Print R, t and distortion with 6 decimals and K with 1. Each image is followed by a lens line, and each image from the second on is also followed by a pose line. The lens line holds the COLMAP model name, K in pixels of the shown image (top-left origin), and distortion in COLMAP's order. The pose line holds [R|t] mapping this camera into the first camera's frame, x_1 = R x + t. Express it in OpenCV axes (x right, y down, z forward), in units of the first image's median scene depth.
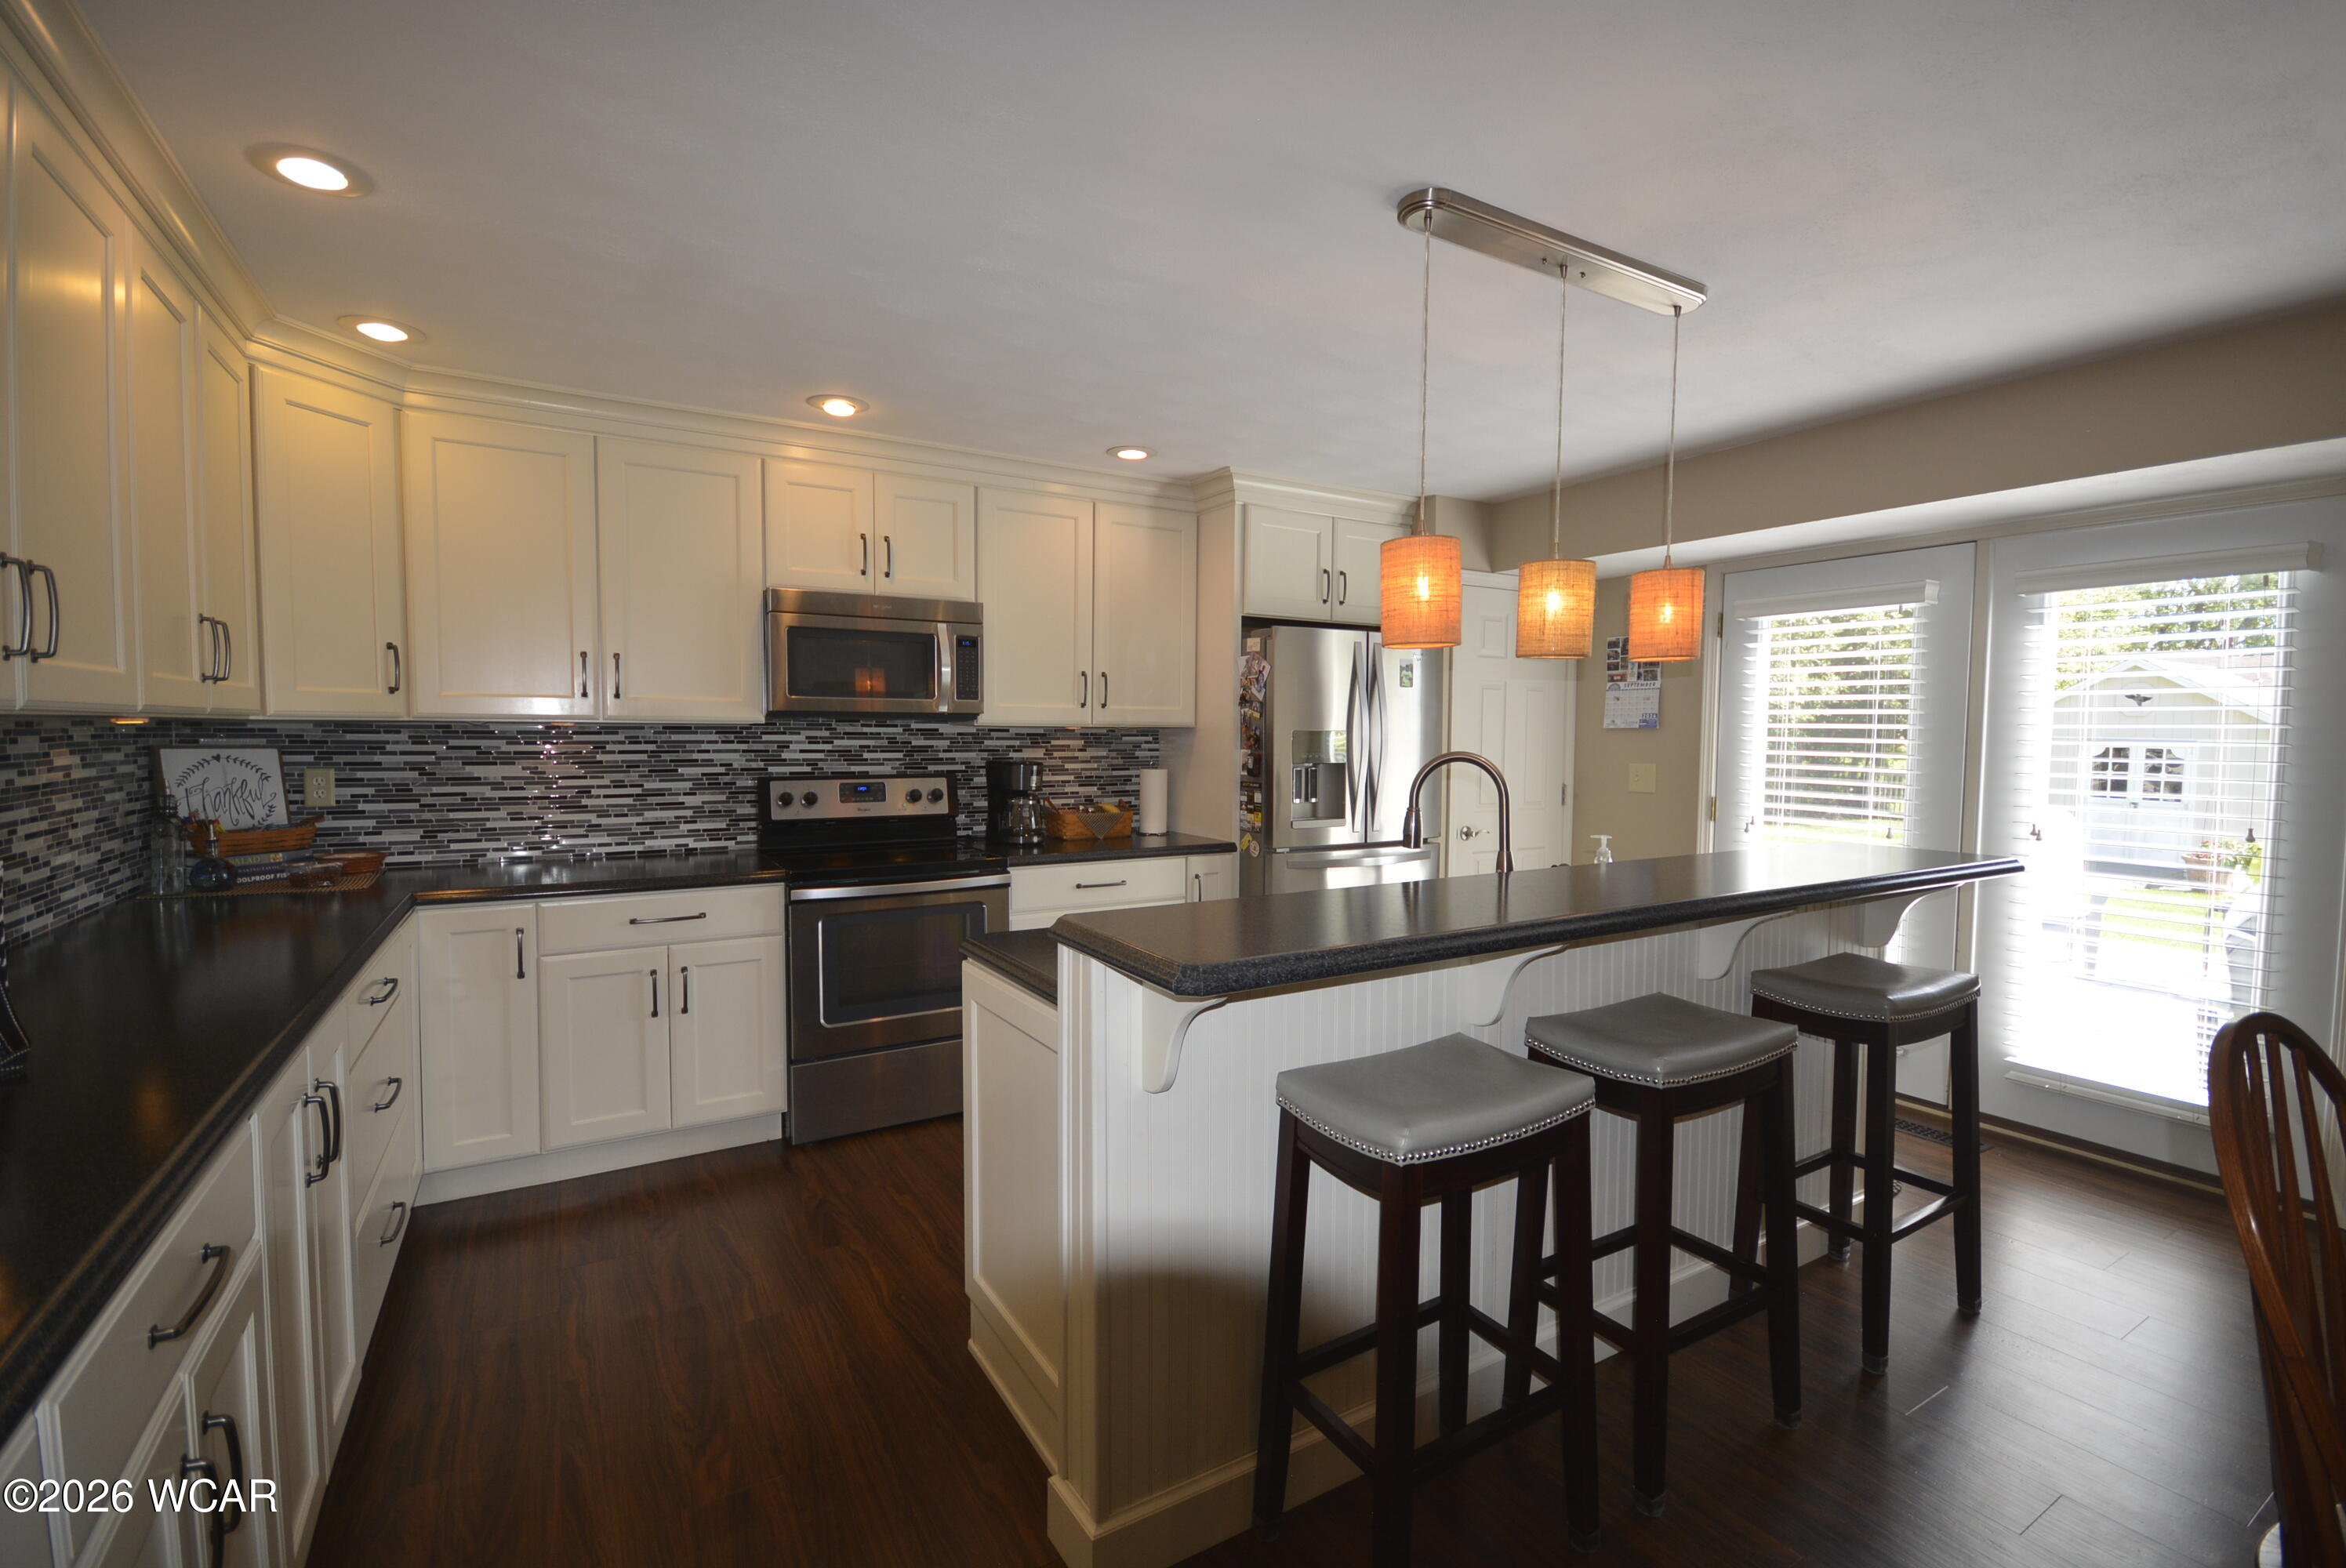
lens RADIAL K [[1039.3, 0, 1175.1], [0, 1039.3, 786.1], [0, 0, 1]] dist [-0.016255, -0.000651]
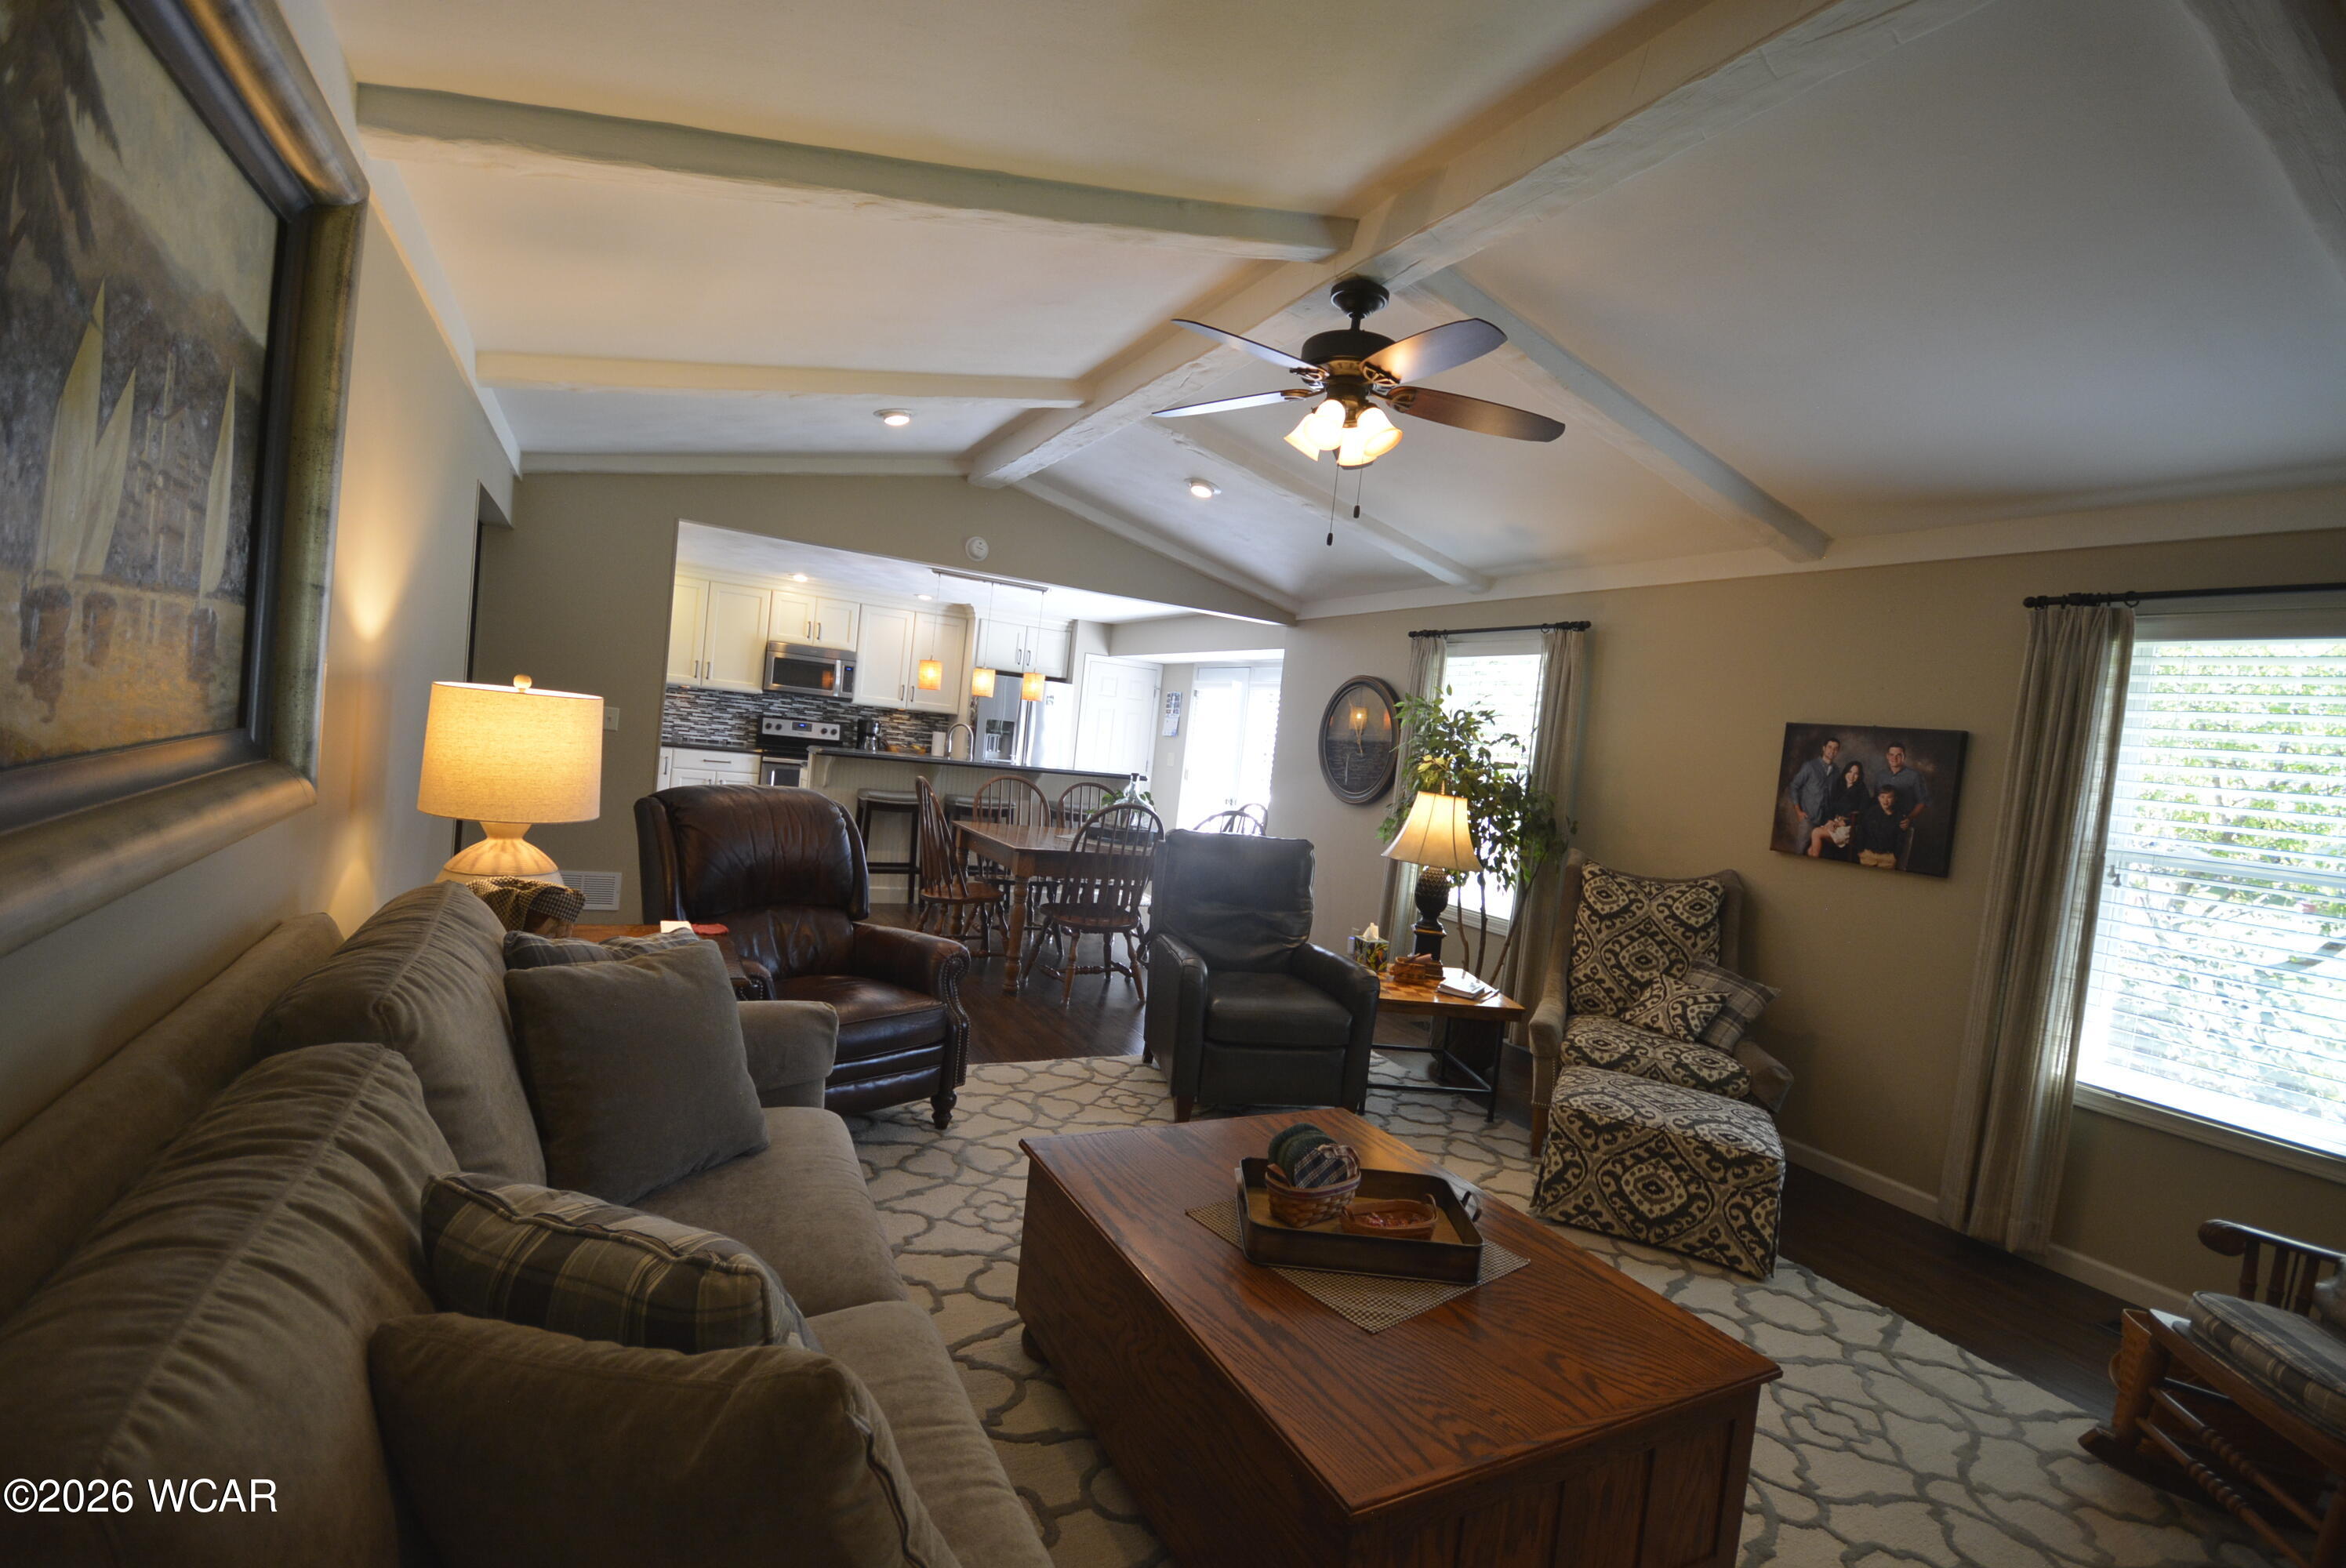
lens RADIAL K [[1039.3, 0, 1173.5], [0, 1039.3, 778.2], [0, 0, 1]] dist [-0.016255, -0.000651]
pose [[0.993026, 0.099357, -0.063460, 0.741055], [-0.100664, 0.994762, -0.017738, 0.083396], [0.061366, 0.024003, 0.997827, -1.379634]]
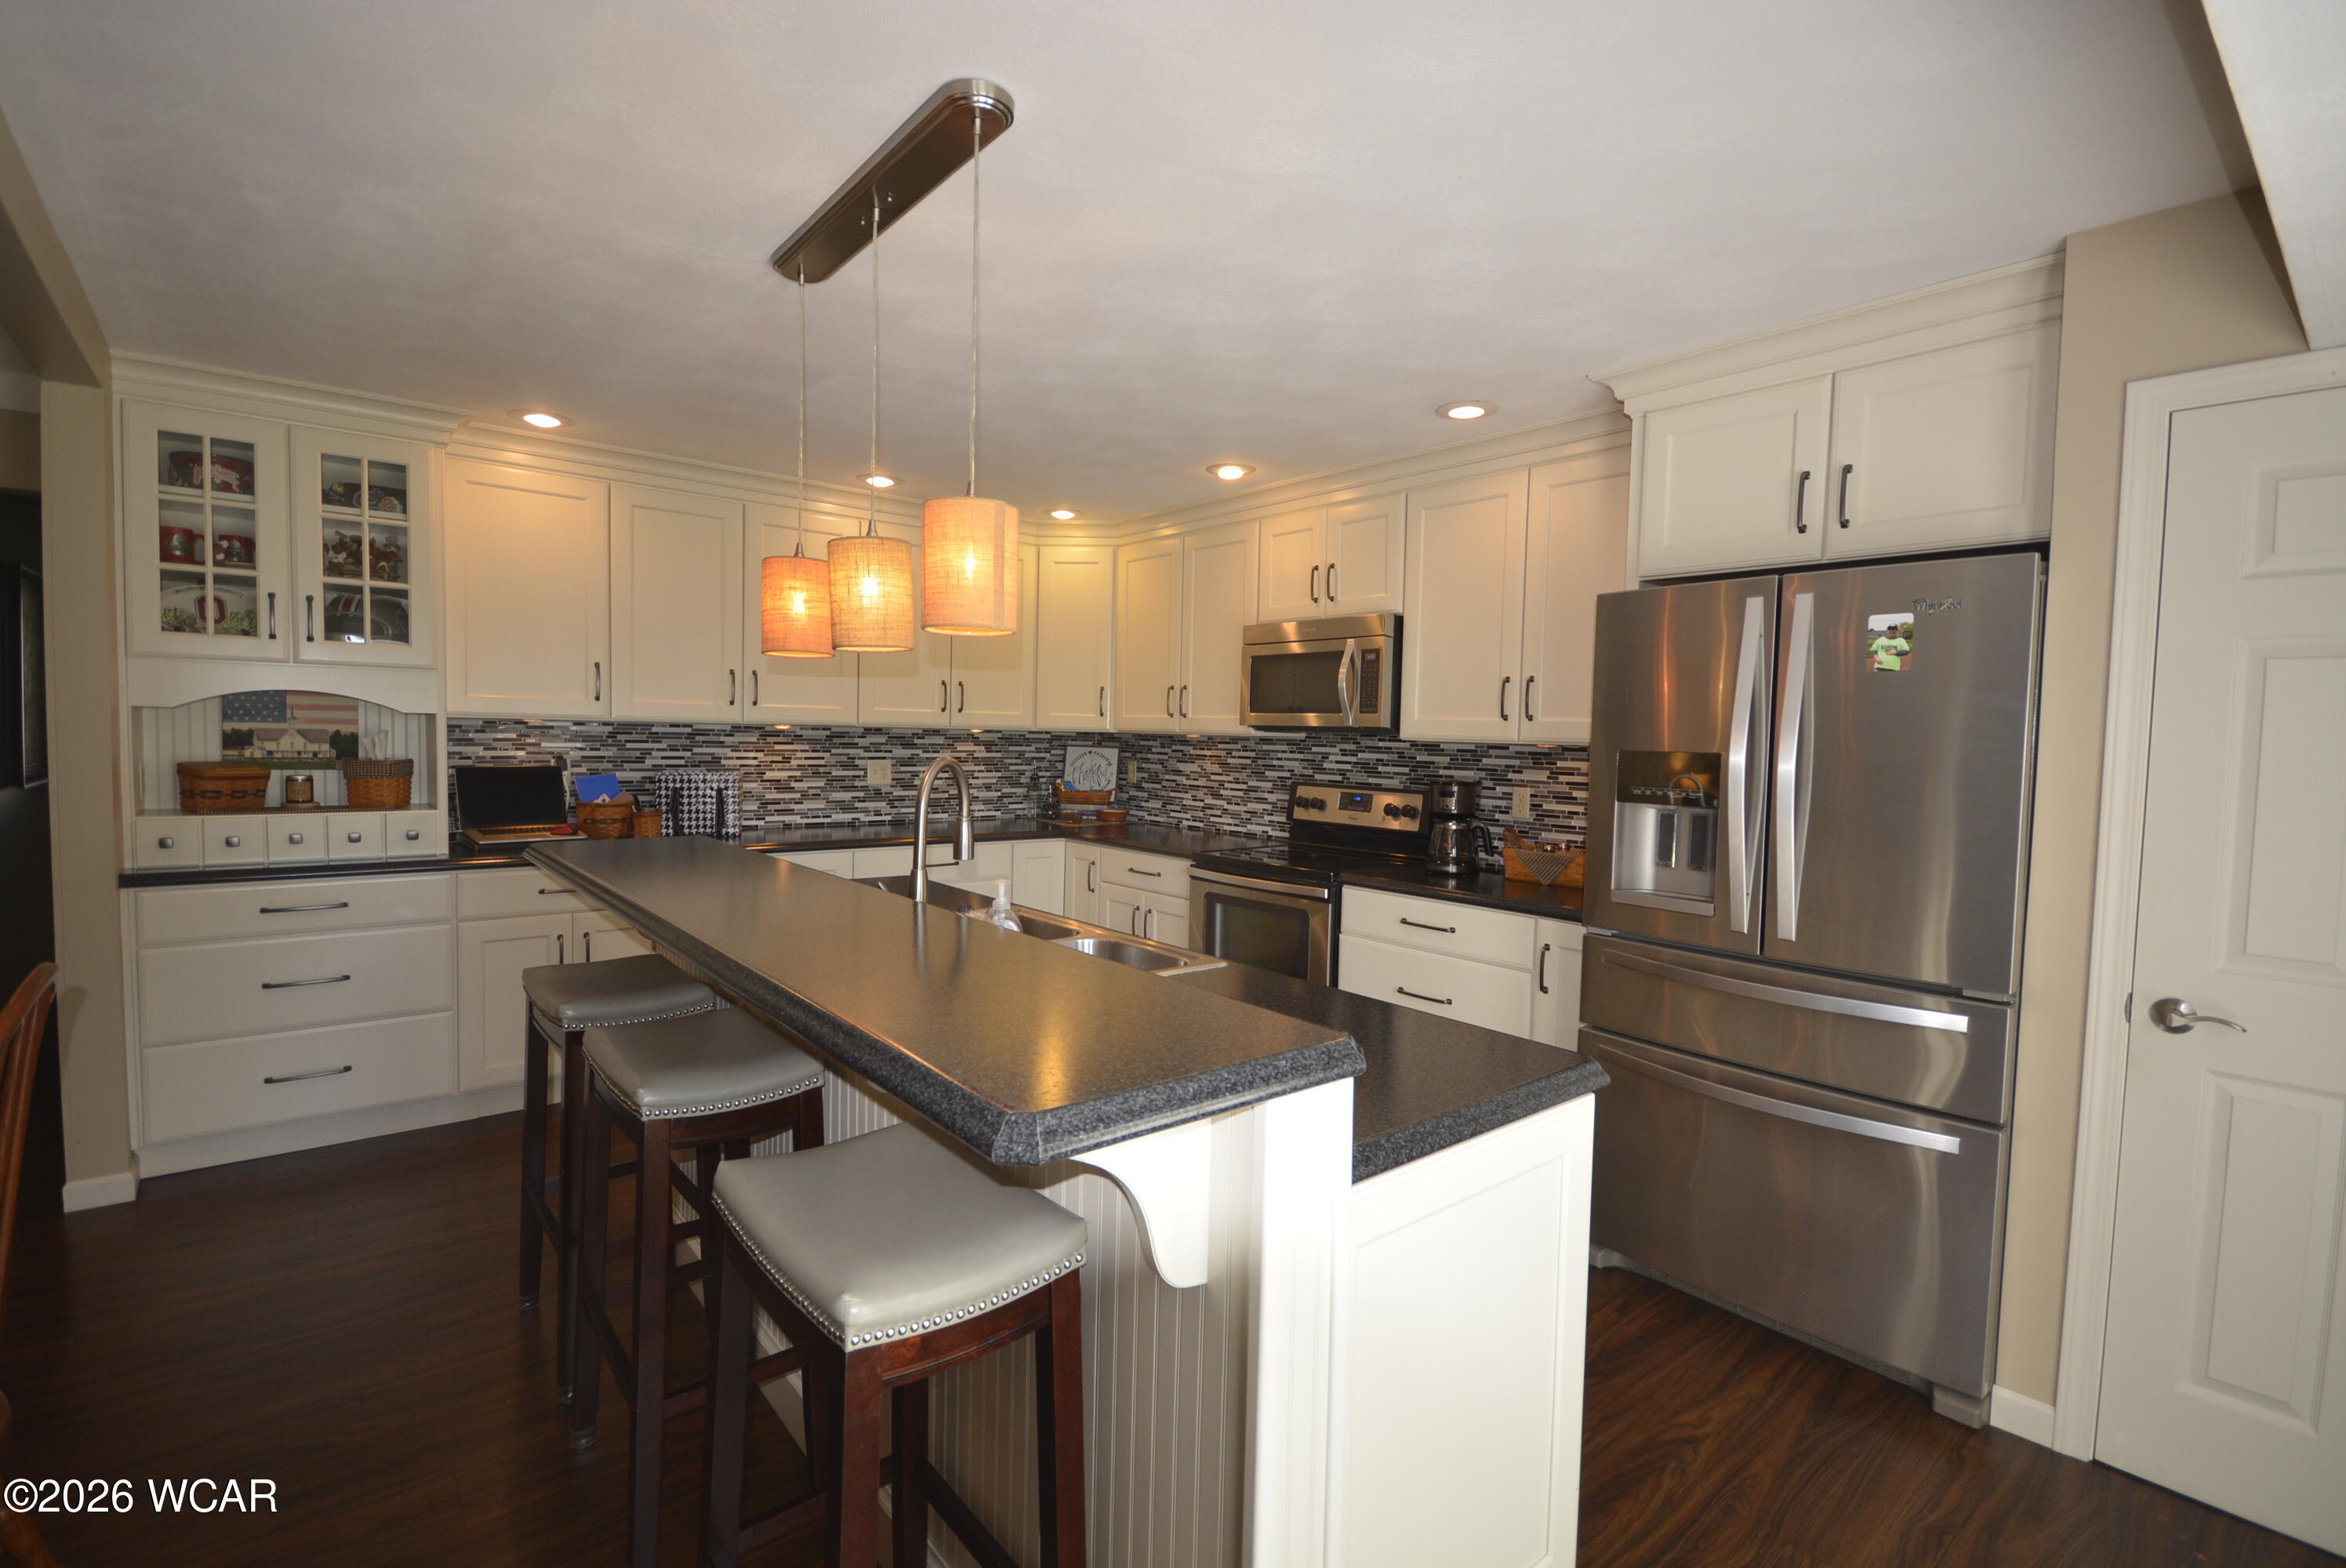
lens RADIAL K [[1039.3, 0, 1178.5], [0, 1039.3, 786.1], [0, 0, 1]] dist [-0.016255, -0.000651]
pose [[0.137410, 0.044639, -0.989508, 0.763741], [-0.078821, 0.996309, 0.034000, -0.033806], [0.987373, 0.073322, 0.140421, 0.699349]]
